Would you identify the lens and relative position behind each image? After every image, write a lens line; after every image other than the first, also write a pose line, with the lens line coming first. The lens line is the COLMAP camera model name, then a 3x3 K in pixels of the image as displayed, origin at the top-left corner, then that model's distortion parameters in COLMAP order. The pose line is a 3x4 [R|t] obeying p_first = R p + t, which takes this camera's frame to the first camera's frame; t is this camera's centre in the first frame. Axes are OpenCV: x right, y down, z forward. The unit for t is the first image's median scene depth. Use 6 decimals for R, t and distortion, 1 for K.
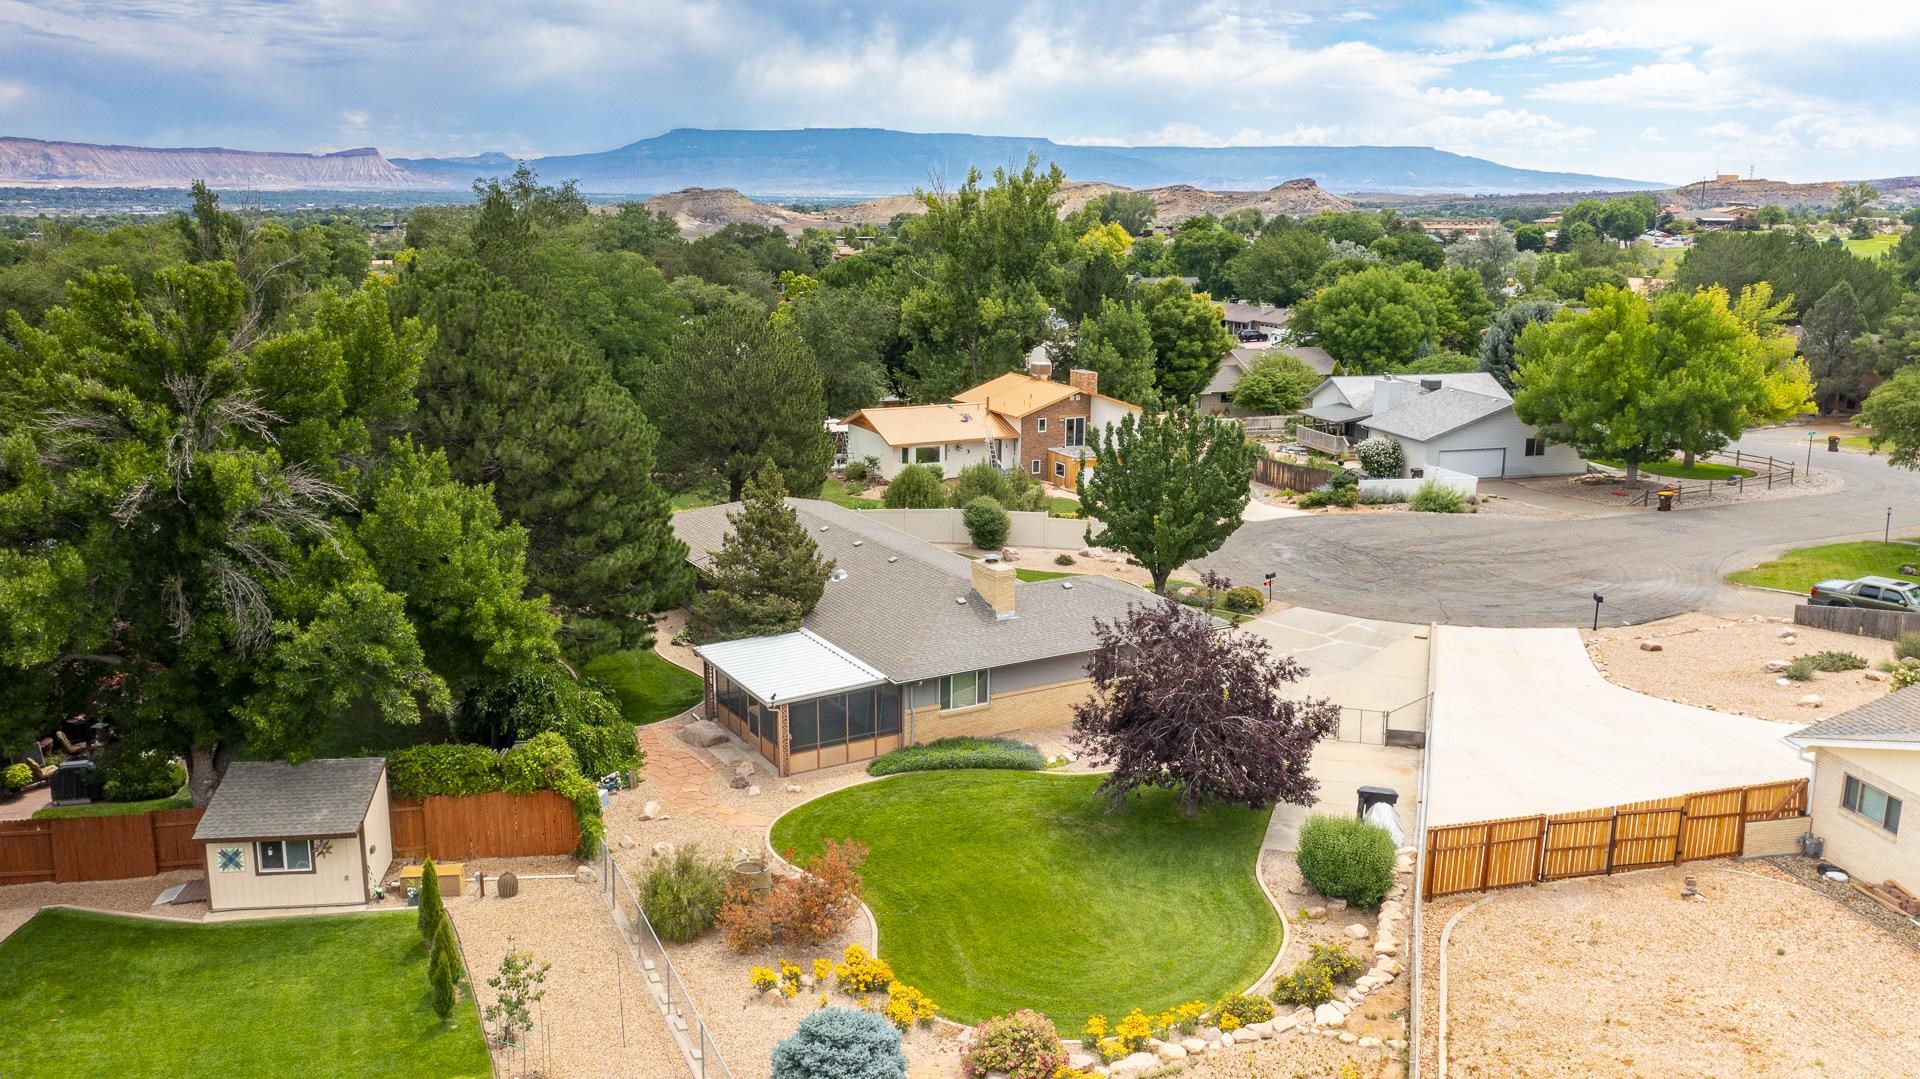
lens RADIAL K [[1516.4, 0, 958.2], [0, 1516.4, 525.9], [0, 0, 1]] dist [-0.014096, 0.003587]
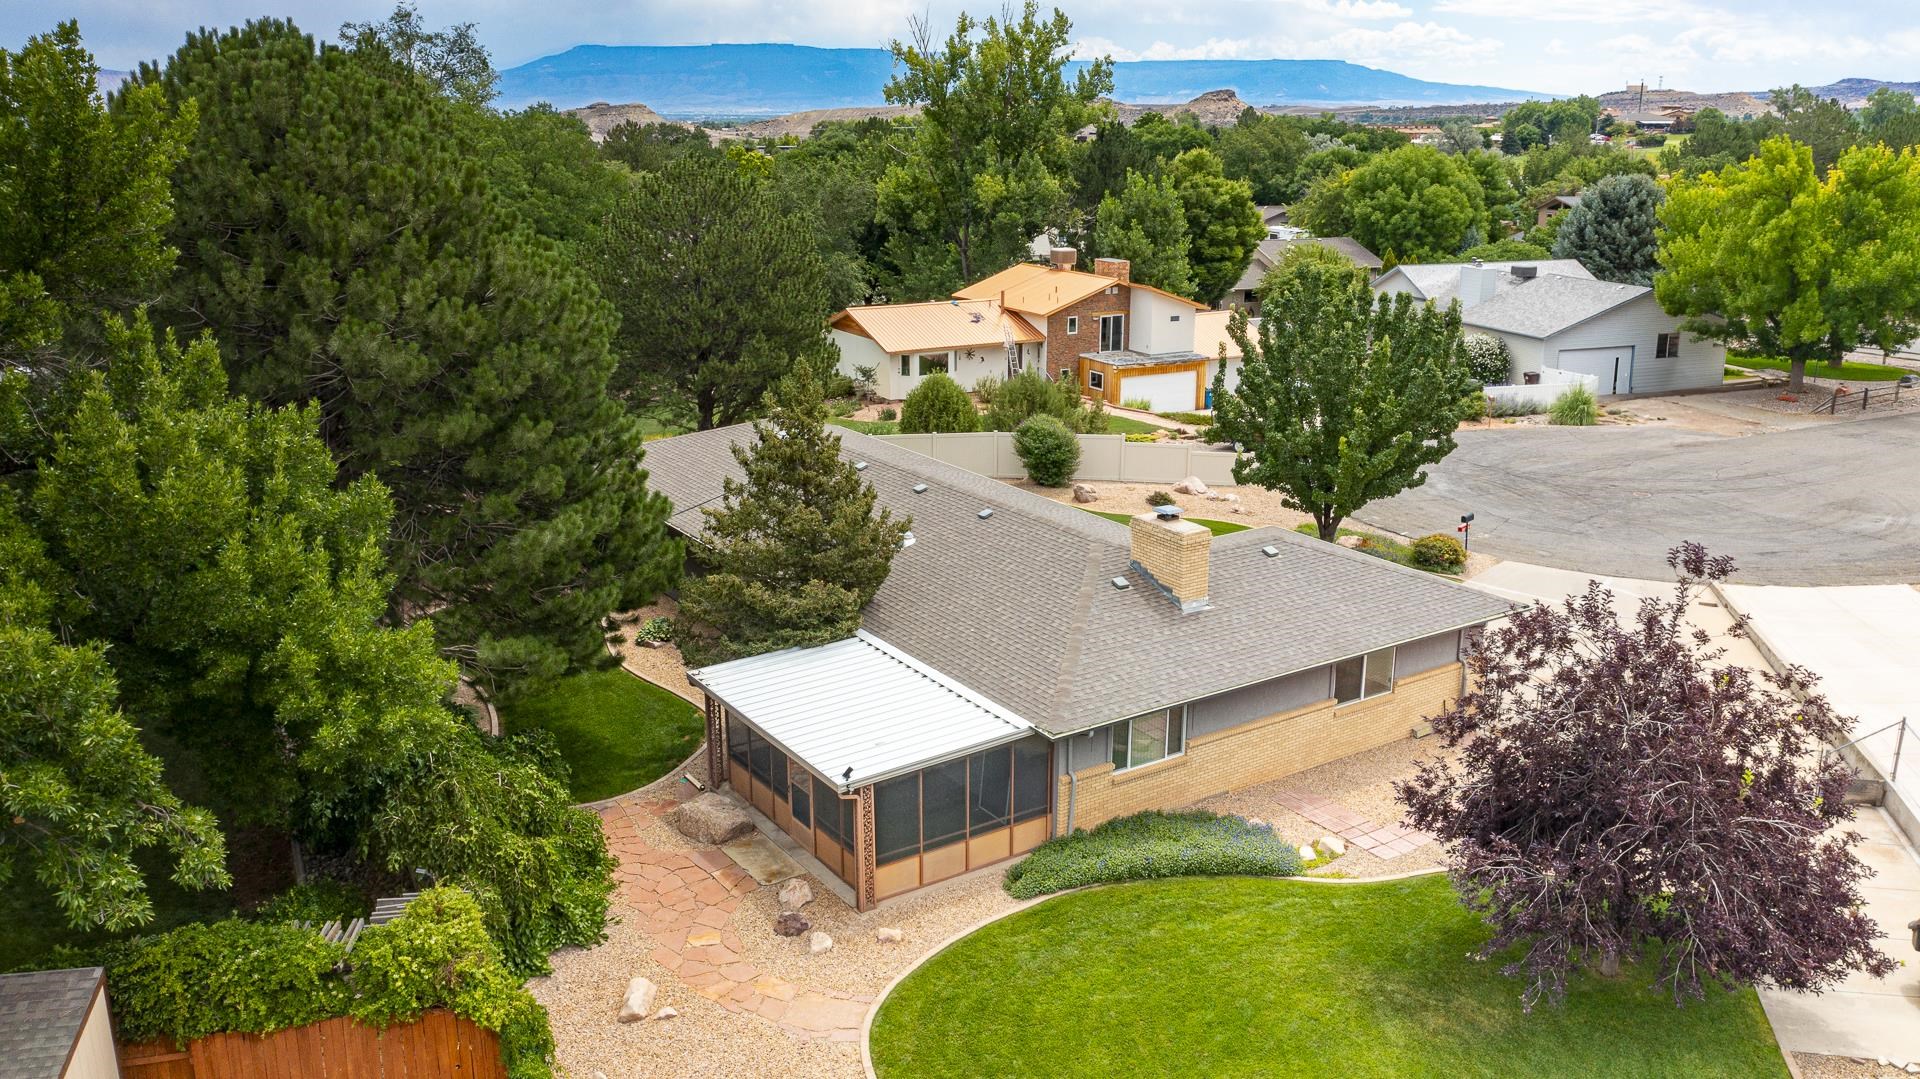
lens RADIAL K [[1516.4, 0, 958.2], [0, 1516.4, 525.9], [0, 0, 1]] dist [-0.014096, 0.003587]
pose [[0.998389, -0.021001, 0.052709, -0.100345], [0.018234, 0.998458, 0.052434, -0.007564], [-0.053729, -0.051389, 0.997232, 0.405646]]
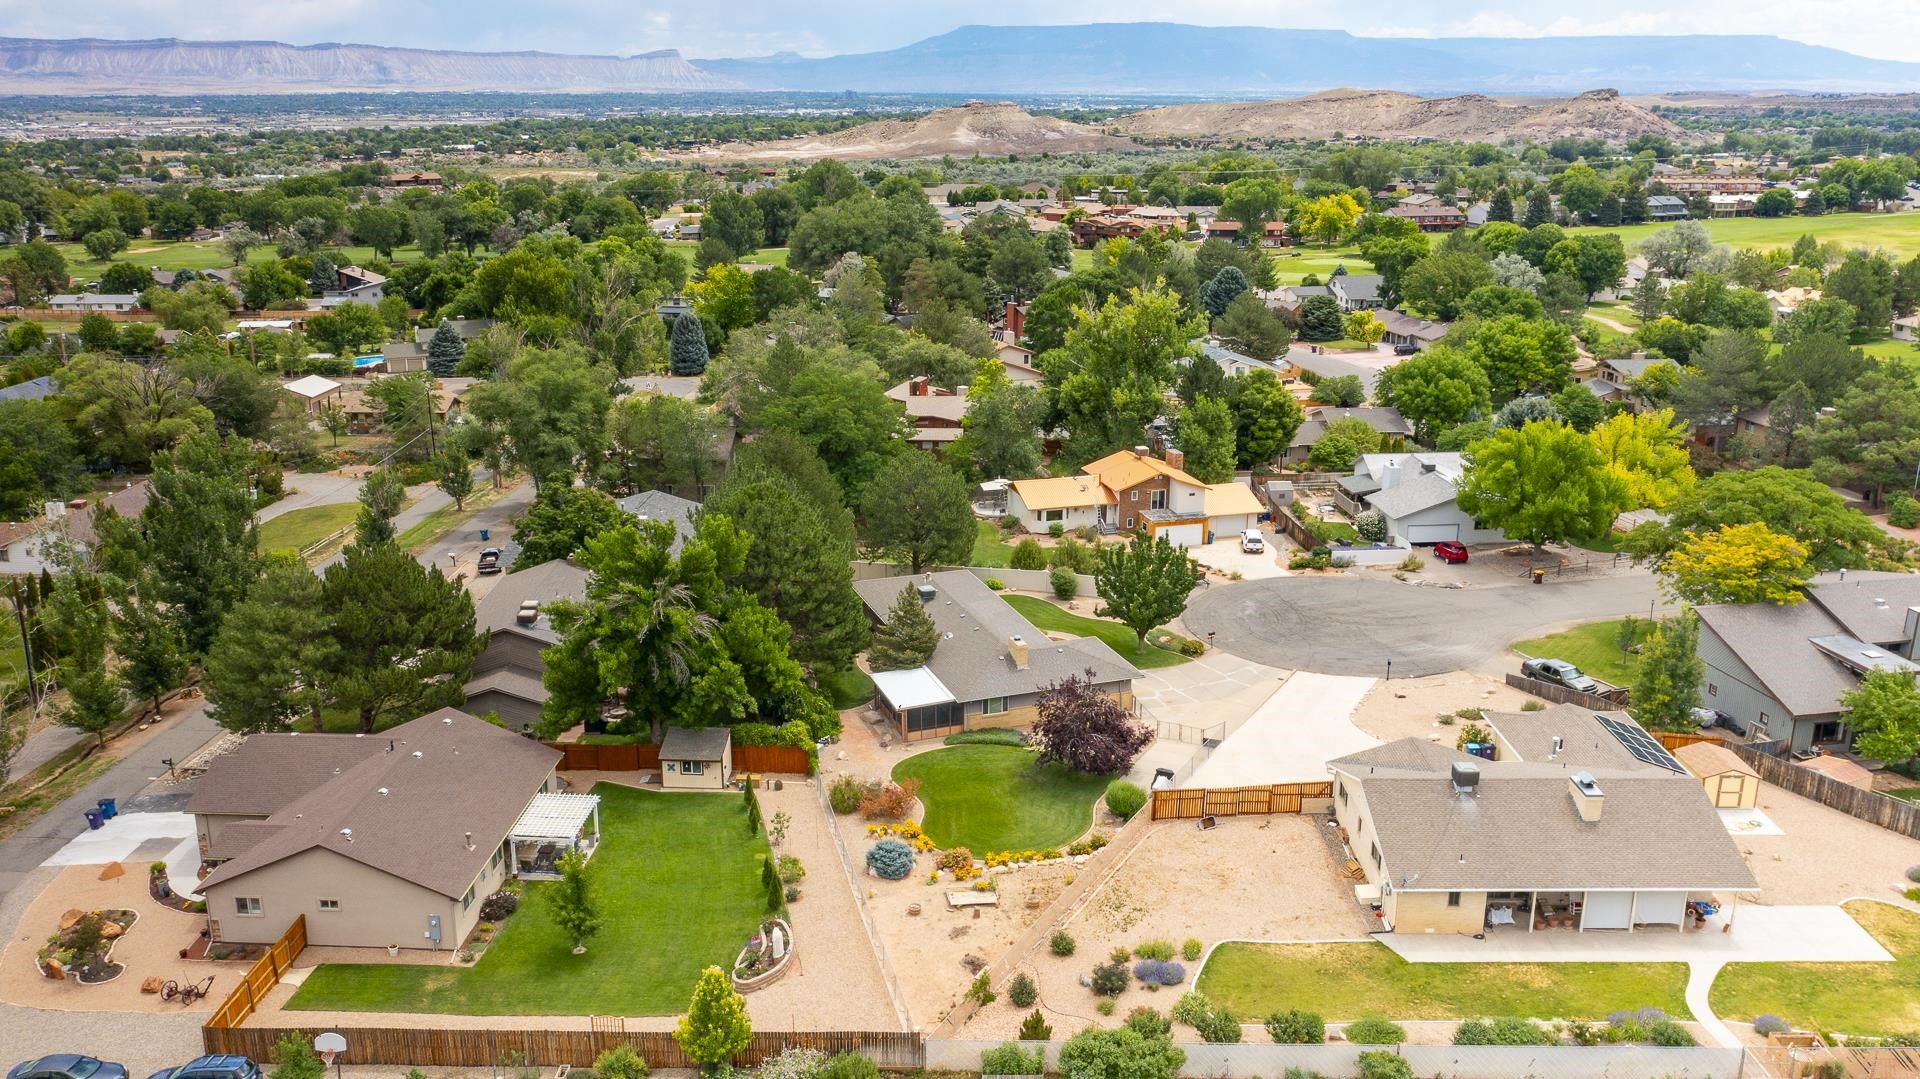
lens RADIAL K [[1516.4, 0, 958.2], [0, 1516.4, 525.9], [0, 0, 1]] dist [-0.014096, 0.003587]
pose [[0.983377, 0.042870, -0.176441, 0.303720], [-0.031382, 0.997233, 0.067395, -0.268242], [0.178842, -0.060738, 0.982001, -1.002468]]
